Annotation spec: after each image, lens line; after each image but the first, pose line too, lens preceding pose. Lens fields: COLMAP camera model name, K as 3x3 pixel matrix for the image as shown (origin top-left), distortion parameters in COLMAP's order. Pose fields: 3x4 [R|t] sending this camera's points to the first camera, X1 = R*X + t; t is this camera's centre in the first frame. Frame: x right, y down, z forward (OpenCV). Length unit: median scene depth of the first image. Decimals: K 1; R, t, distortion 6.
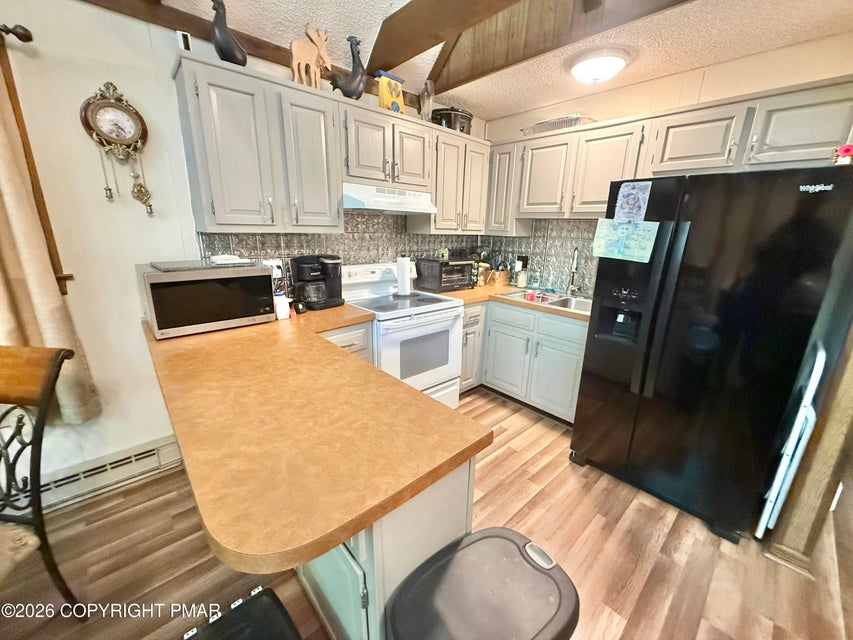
lens RADIAL K [[336.8, 0, 427.3], [0, 336.8, 317.6], [0, 0, 1]] dist [0.000484, -0.000296]
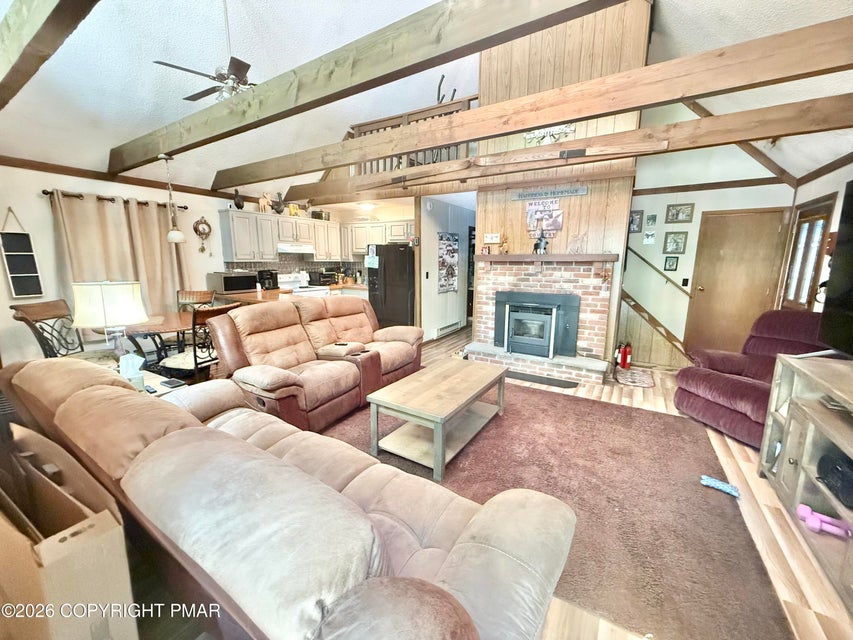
lens RADIAL K [[336.8, 0, 425.2], [0, 336.8, 318.8], [0, 0, 1]] dist [0.000484, -0.000296]
pose [[0.963527, -0.063947, 0.259860, 0.141254], [0.083496, 0.994393, -0.064893, 0.444054], [-0.254254, 0.084223, 0.963463, -1.724428]]
